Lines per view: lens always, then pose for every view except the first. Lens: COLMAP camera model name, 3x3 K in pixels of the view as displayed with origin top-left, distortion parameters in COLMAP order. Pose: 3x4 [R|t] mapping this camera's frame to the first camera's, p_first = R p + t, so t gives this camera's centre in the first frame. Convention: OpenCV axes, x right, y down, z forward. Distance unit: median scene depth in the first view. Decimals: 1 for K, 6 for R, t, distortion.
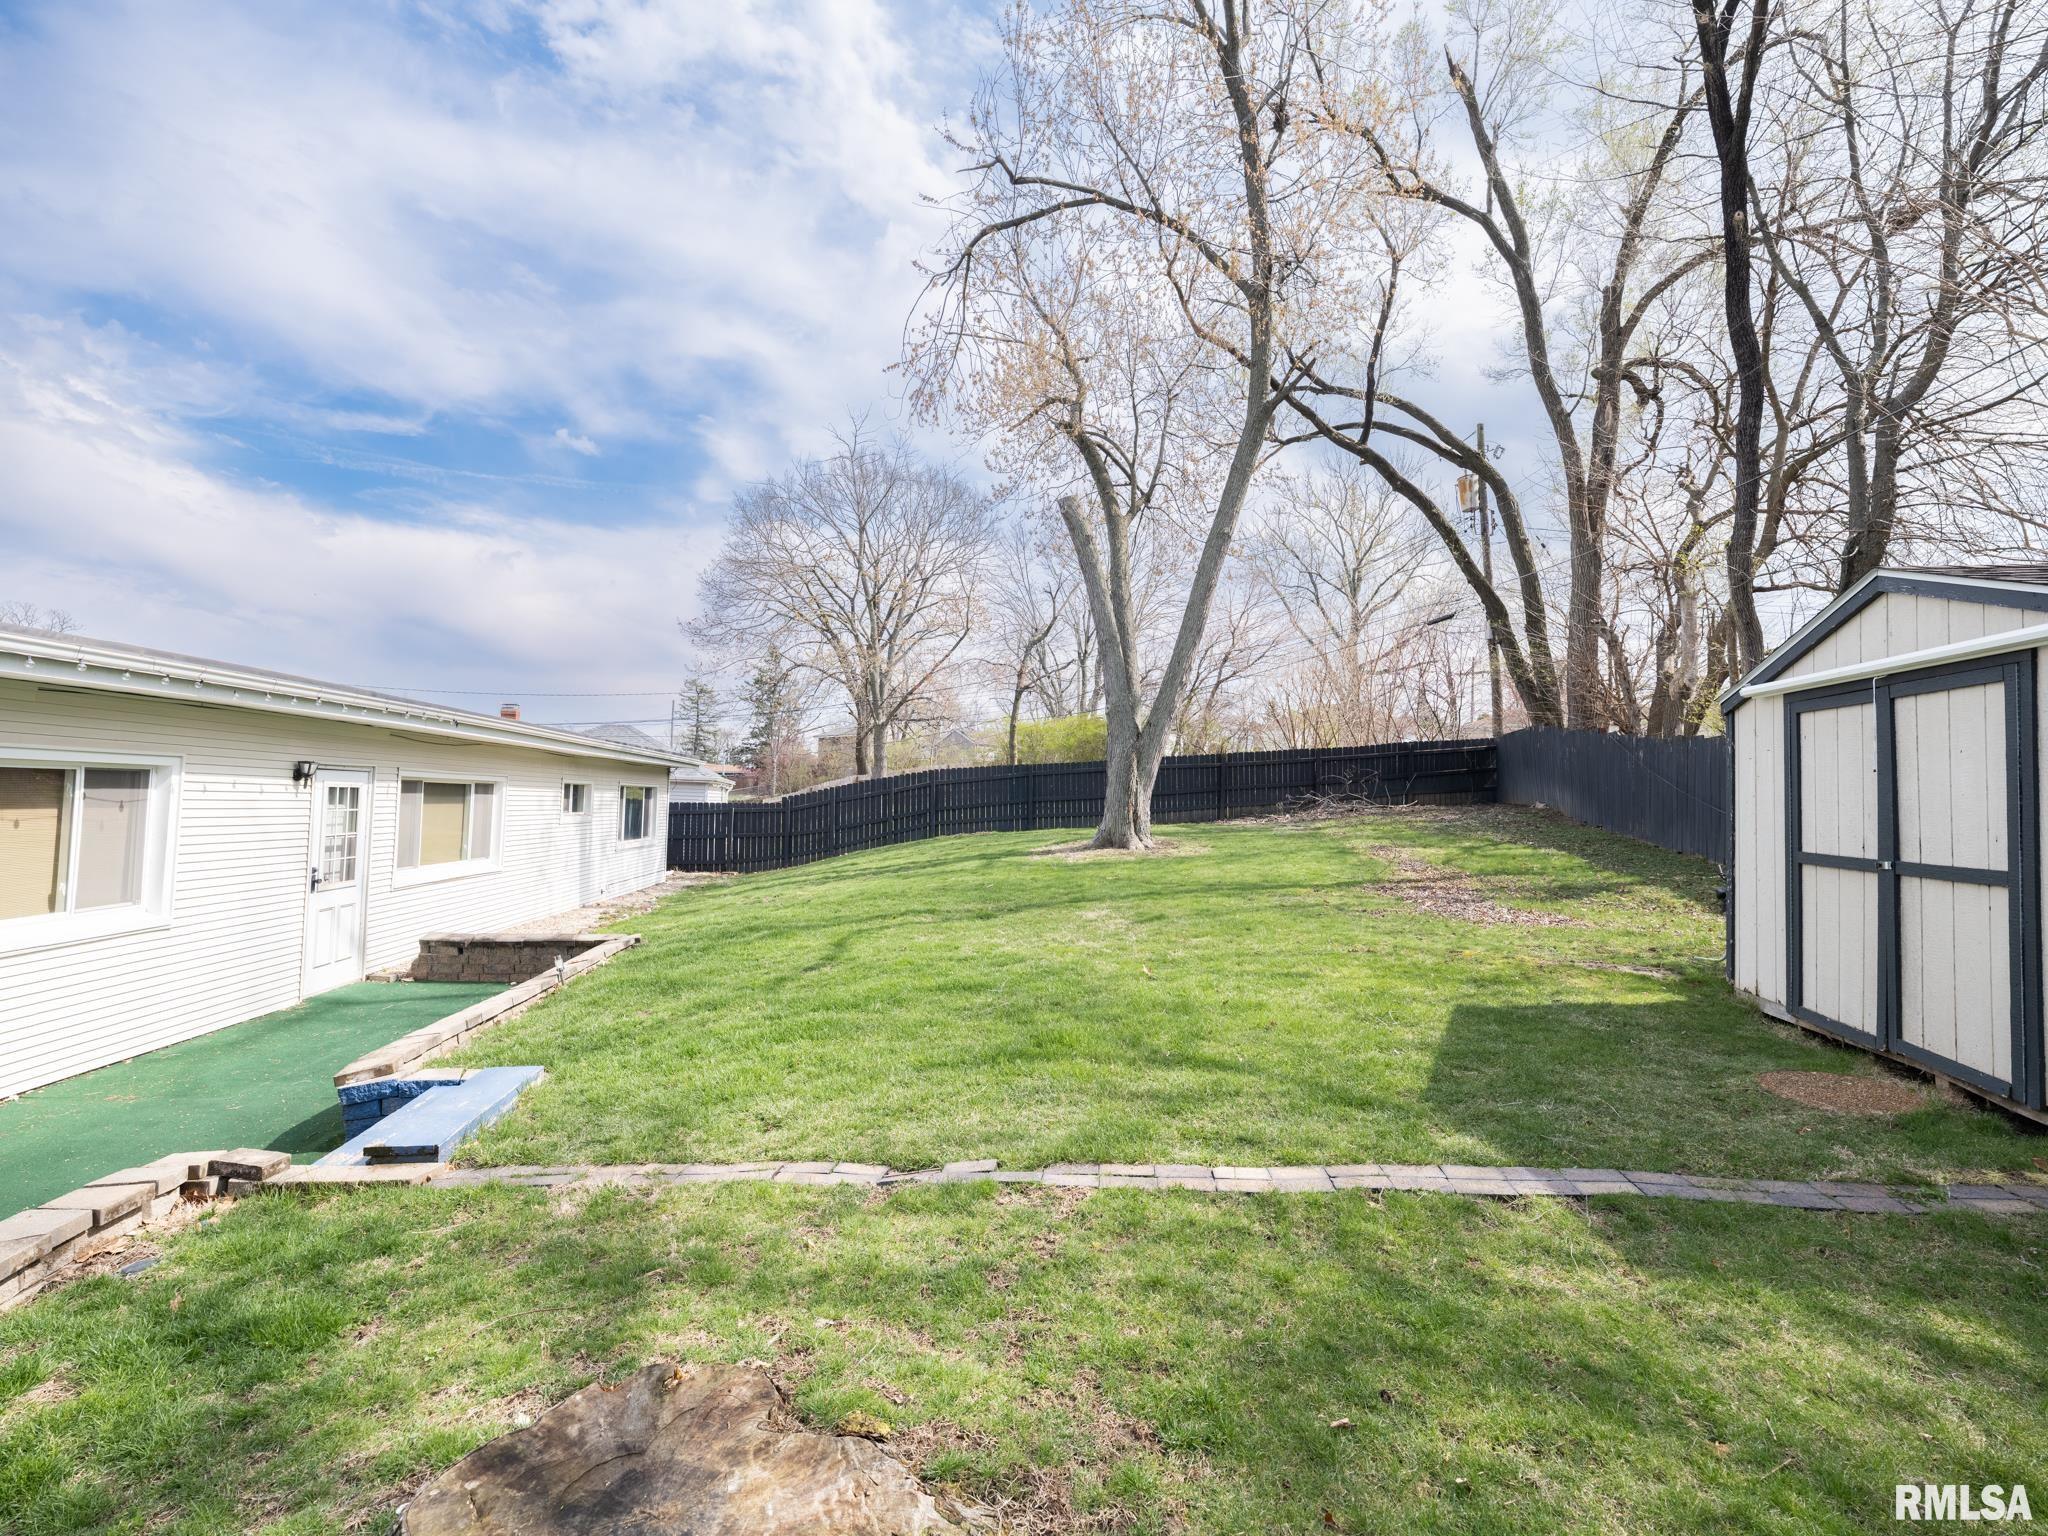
lens RADIAL K [[939.1, 0, 1011.7], [0, 939.1, 768.4], [0, 0, 1]] dist [0.001628, 0.000061]
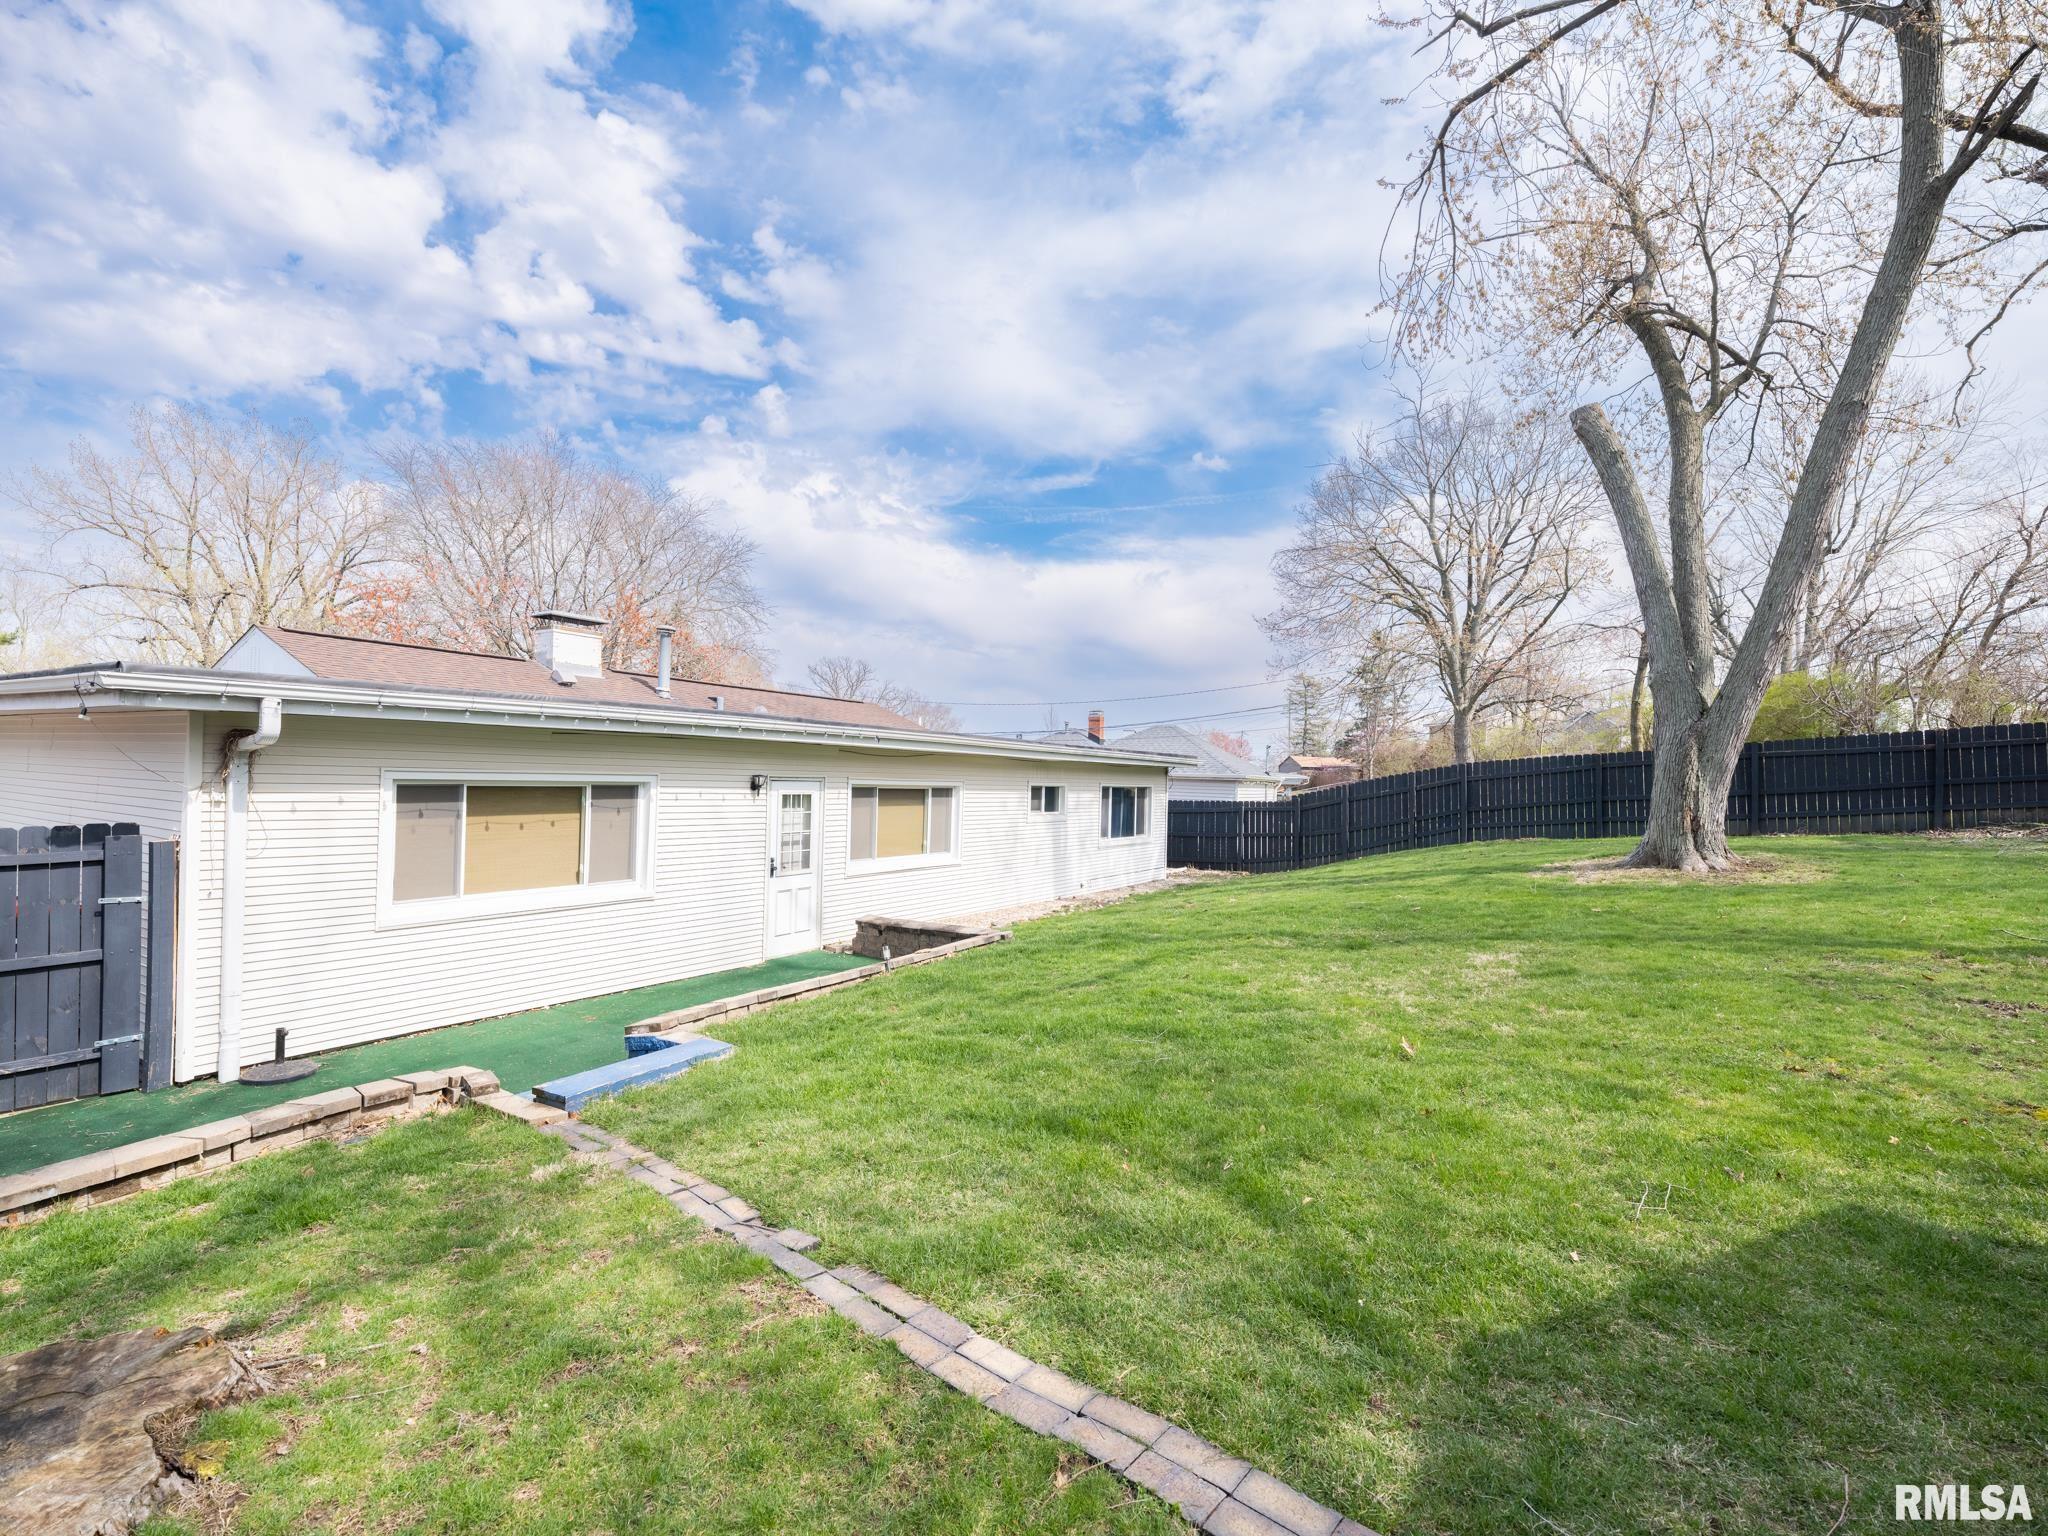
lens RADIAL K [[941.8, 0, 1024.0], [0, 941.8, 768.0], [0, 0, 1]] dist [-0.000717, 0.000137]
pose [[0.785454, -0.018406, -0.618647, 0.178964], [0.023156, 0.999732, -0.000345, -0.004625], [0.618487, -0.014055, 0.785669, 0.113962]]
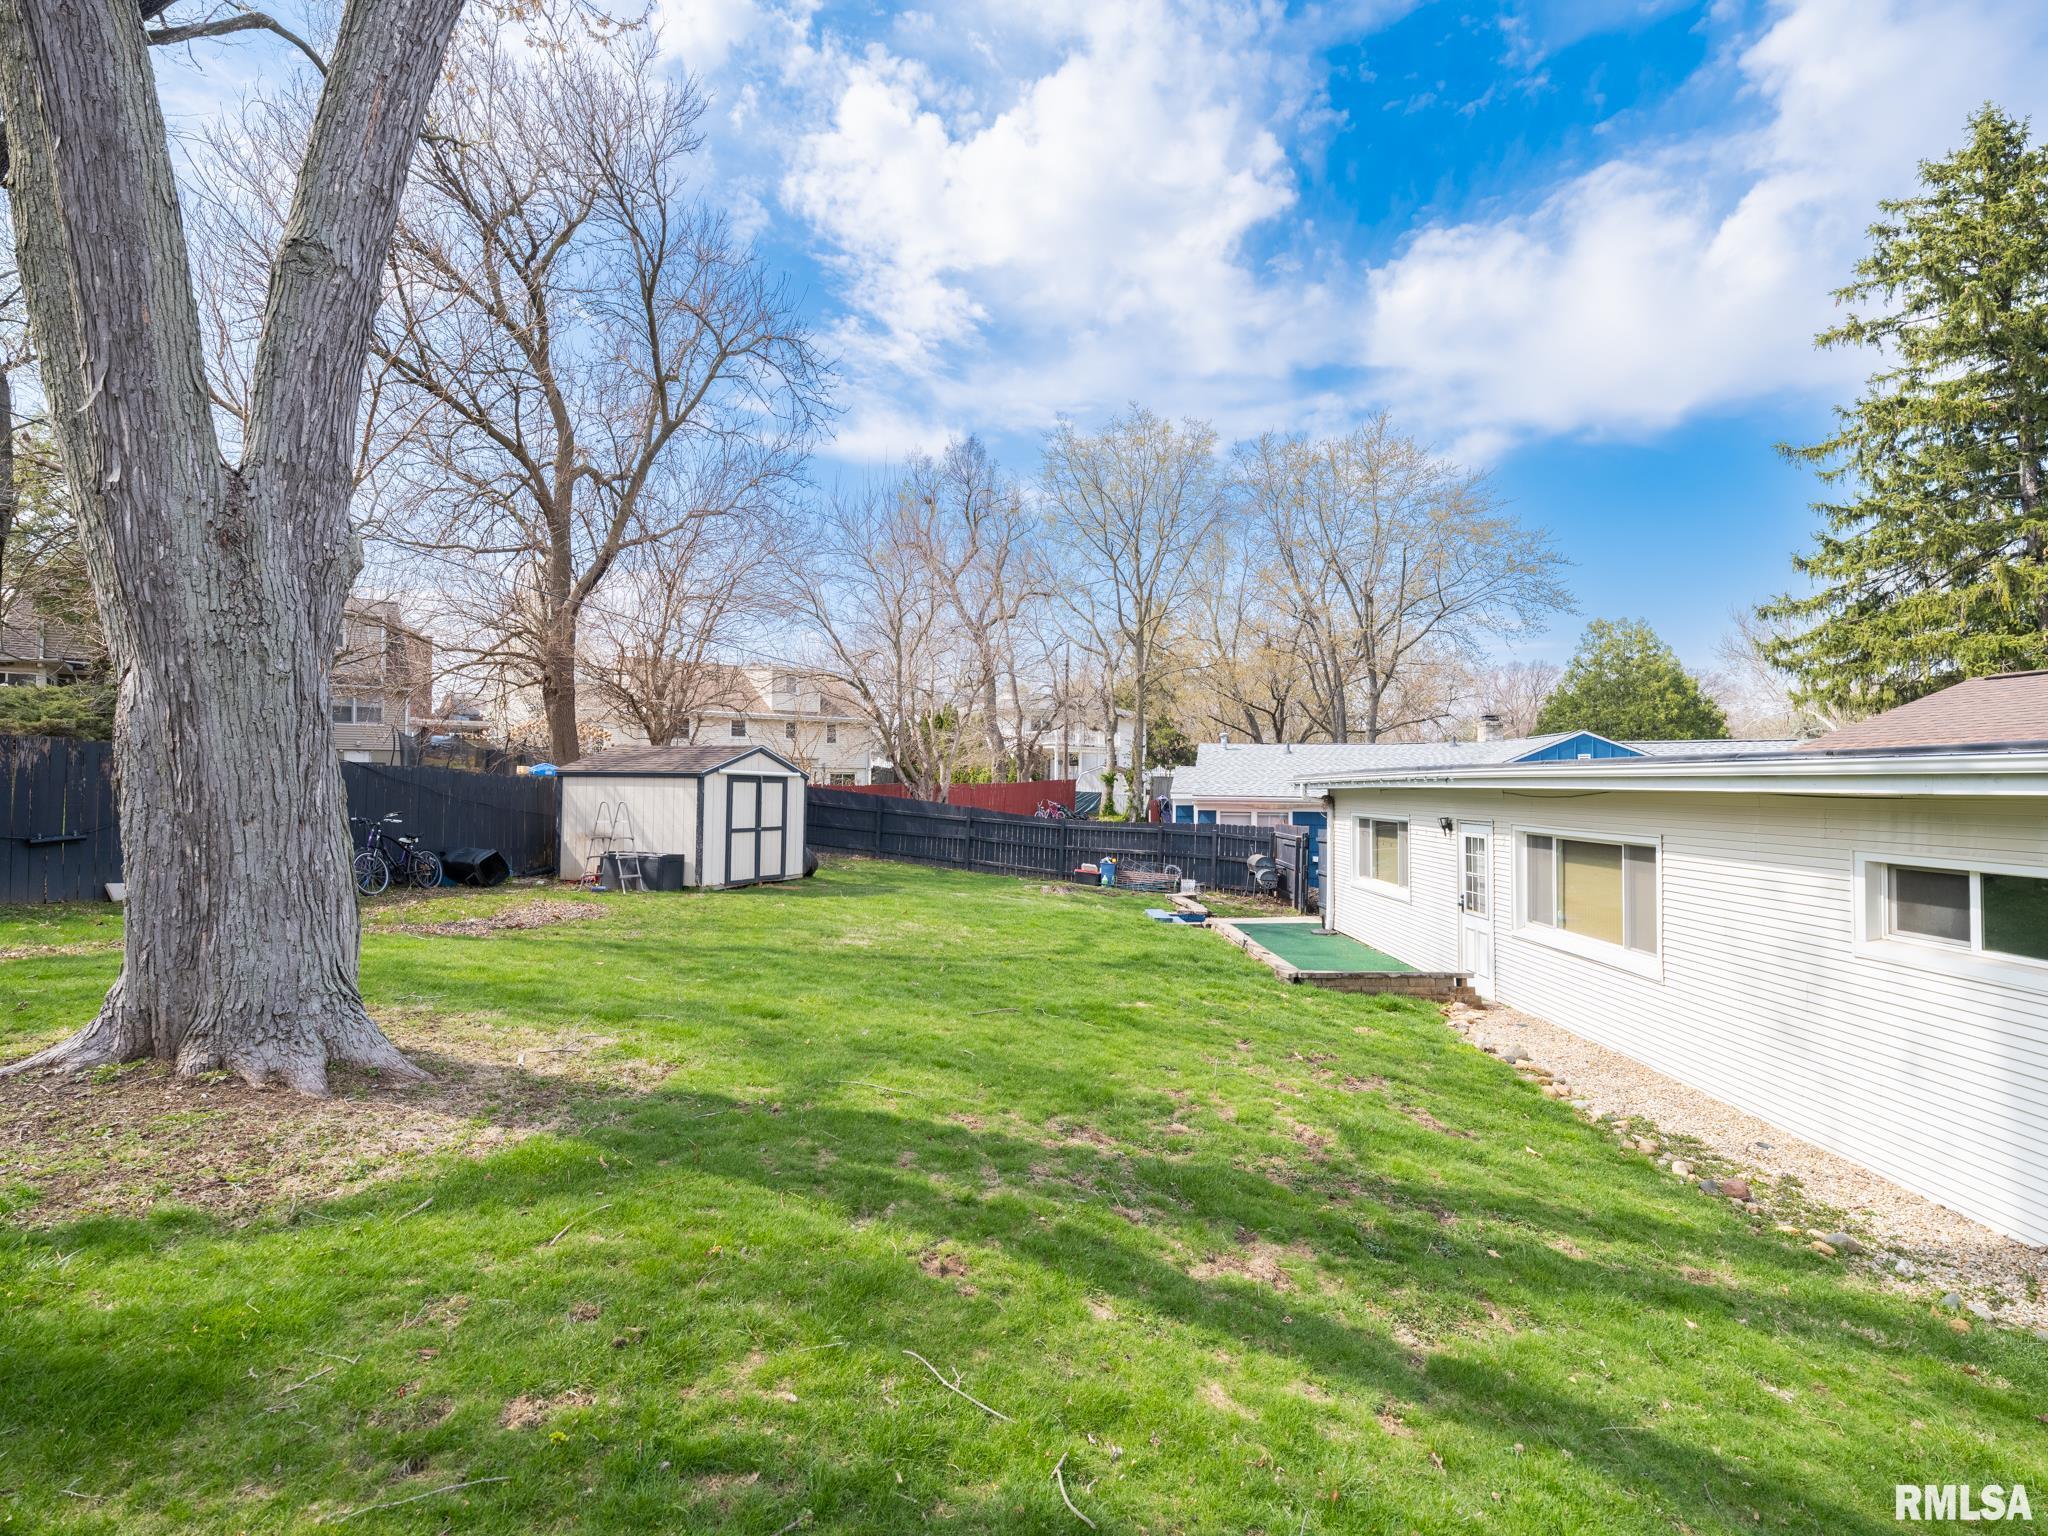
lens RADIAL K [[941.8, 0, 1024.0], [0, 941.8, 768.0], [0, 0, 1]] dist [-0.000717, 0.000137]
pose [[-0.994971, -0.028144, 0.096128, -0.125716], [-0.033220, 0.998114, -0.051616, 0.007057], [-0.094494, -0.054550, -0.994030, 1.352376]]
